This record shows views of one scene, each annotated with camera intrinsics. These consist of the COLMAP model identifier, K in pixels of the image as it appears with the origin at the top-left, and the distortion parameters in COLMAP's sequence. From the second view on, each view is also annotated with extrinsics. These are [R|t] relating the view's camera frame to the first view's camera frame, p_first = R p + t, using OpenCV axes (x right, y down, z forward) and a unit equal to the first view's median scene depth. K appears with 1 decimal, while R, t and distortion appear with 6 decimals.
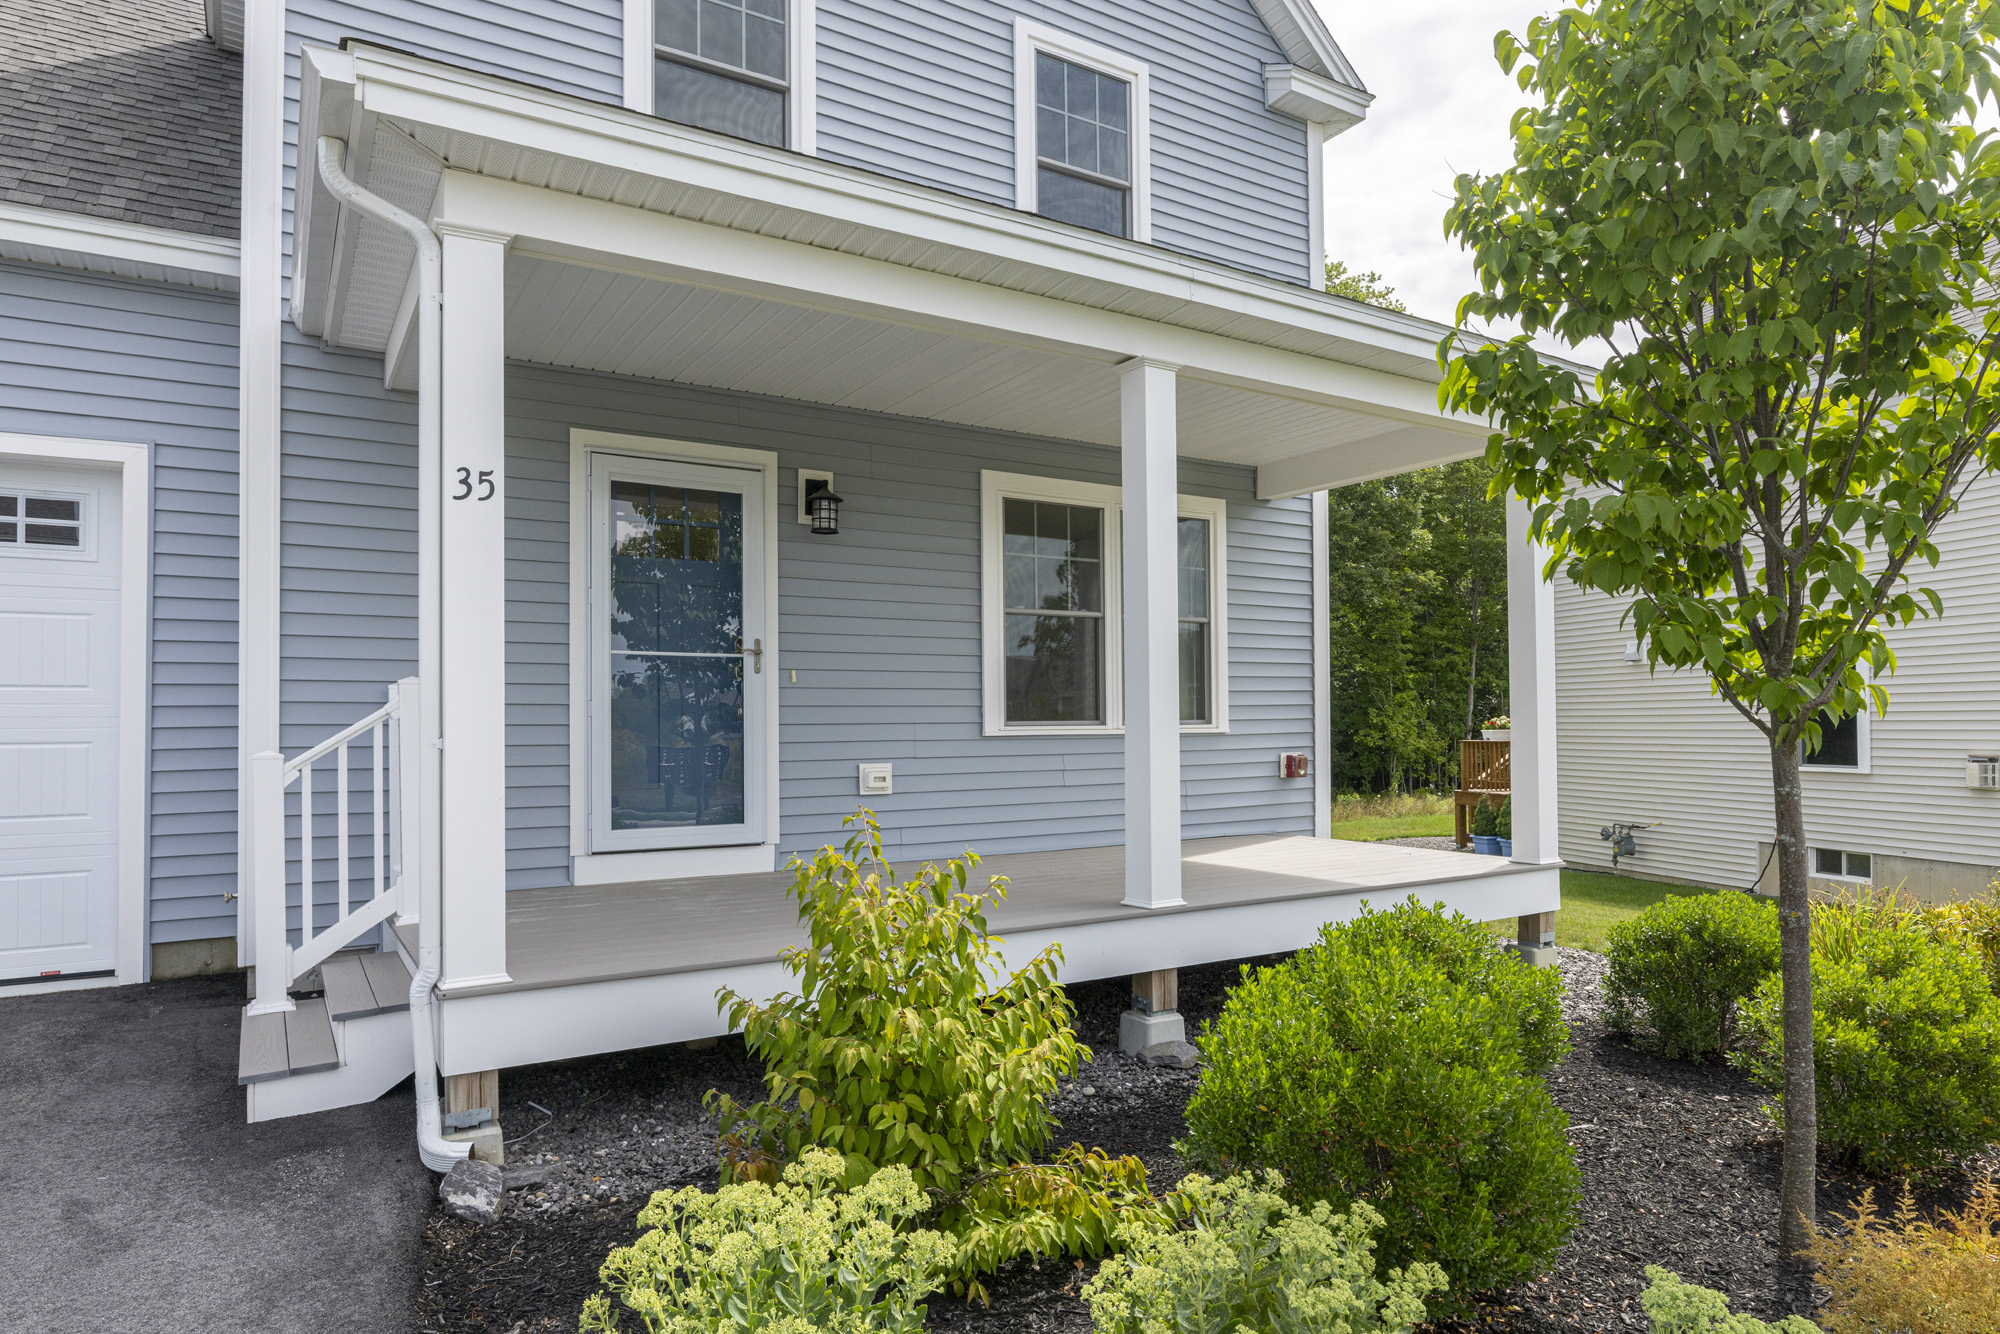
lens RADIAL K [[1090.7, 0, 952.6], [0, 1090.7, 700.6], [0, 0, 1]] dist [-0.005459, 0.001640]
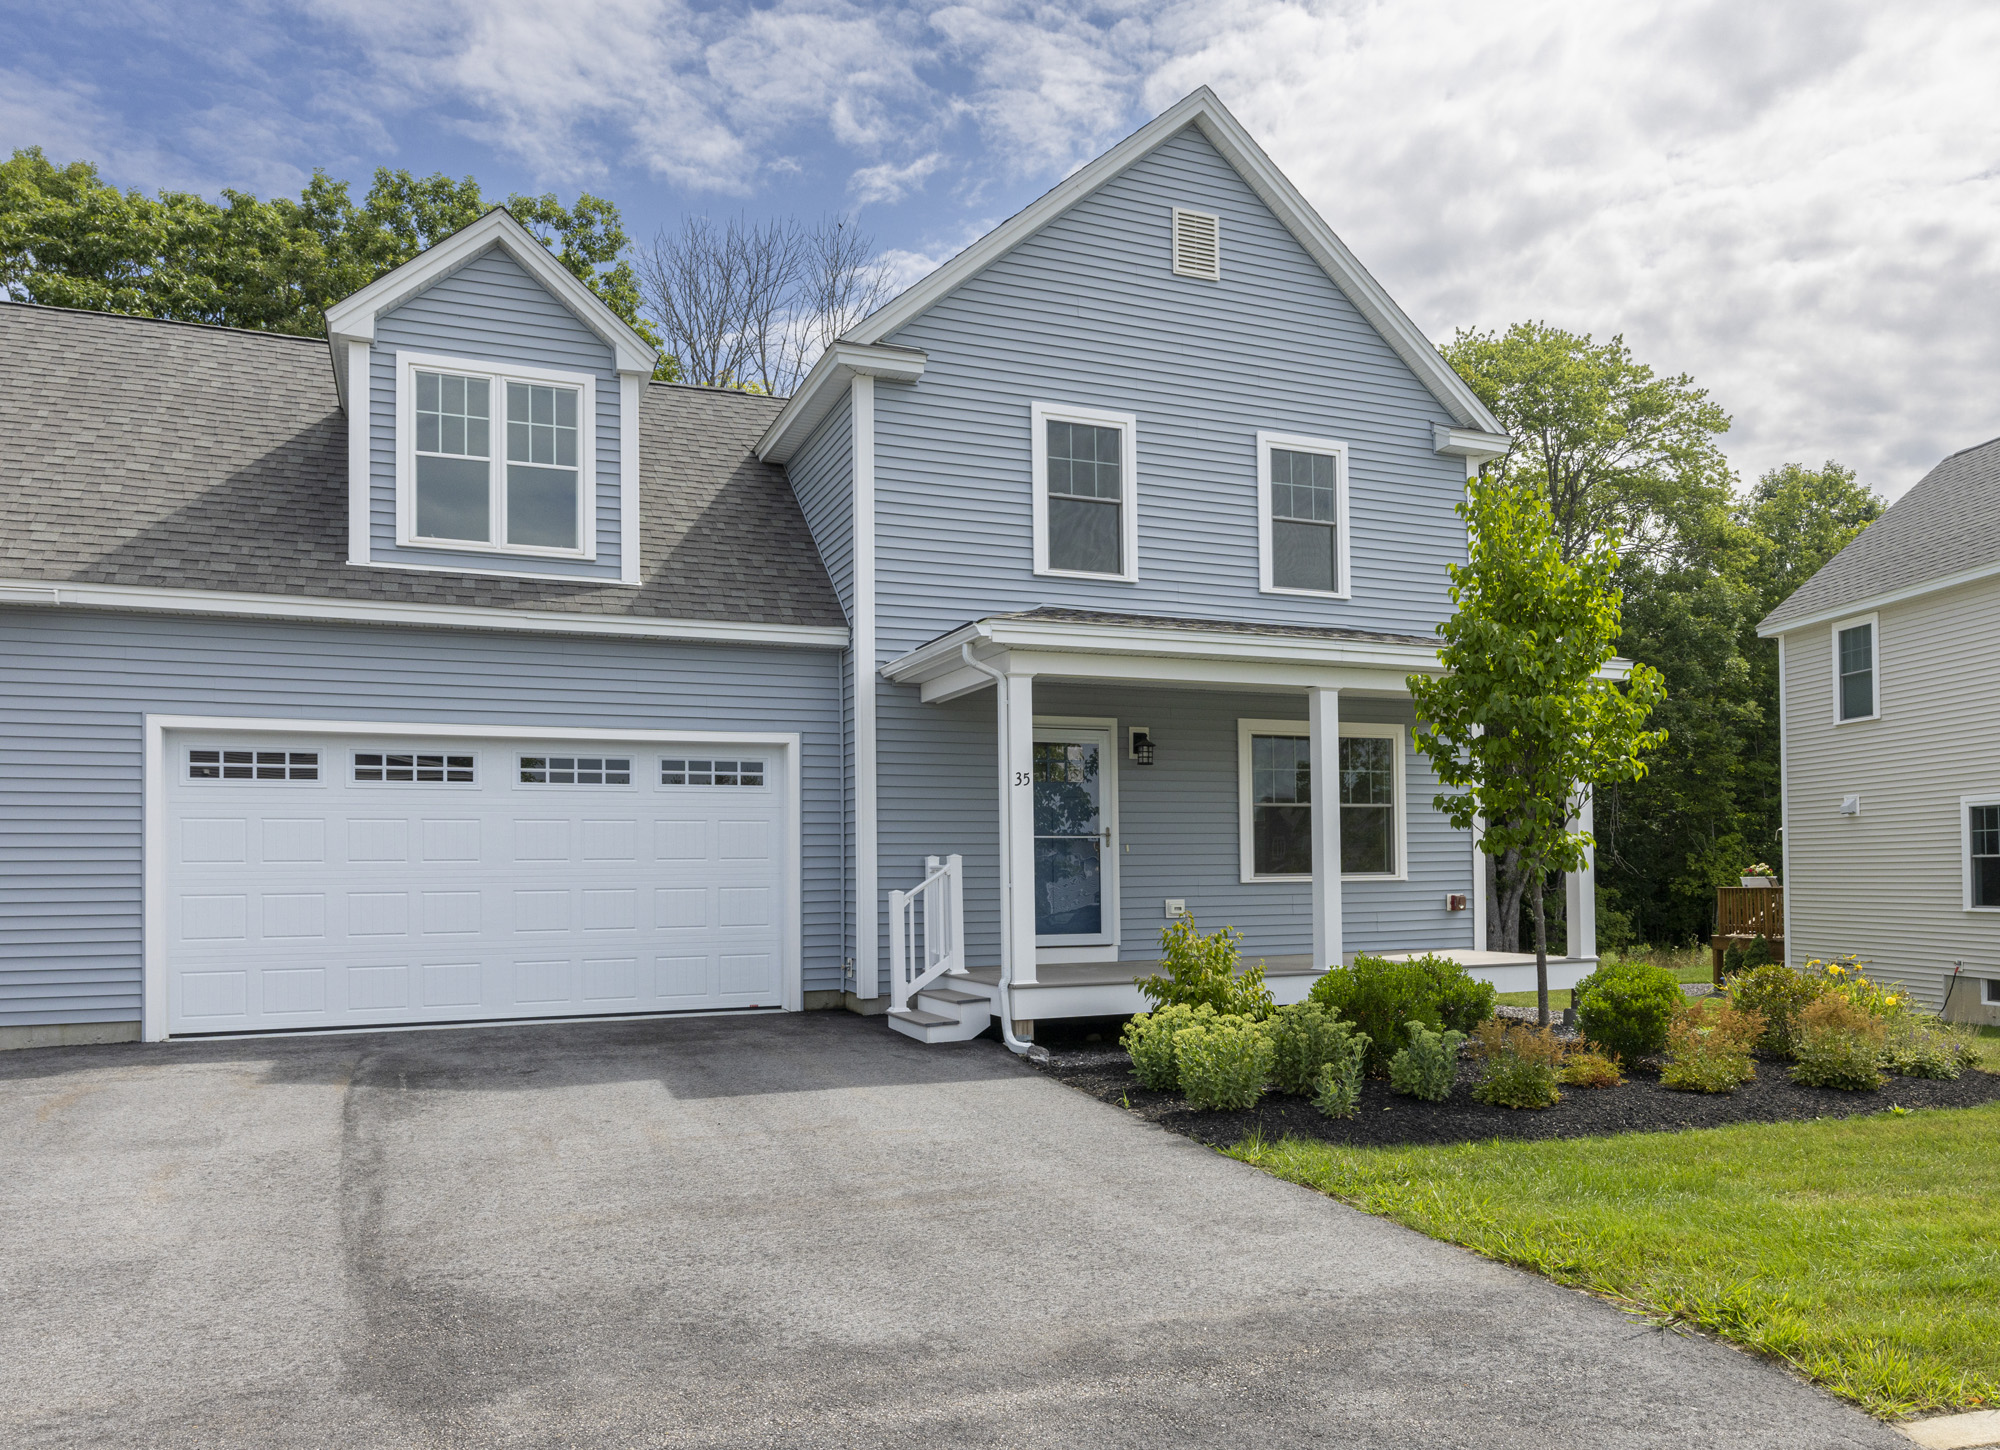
lens RADIAL K [[1220.8, 0, 1060.7], [0, 1220.8, 848.8], [0, 0, 1]] dist [-0.004971, 0.003103]
pose [[0.991422, -0.007057, -0.130507, 0.000323], [0.007307, 0.999972, 0.001442, -0.022638], [0.130493, -0.002383, 0.991446, -0.832411]]
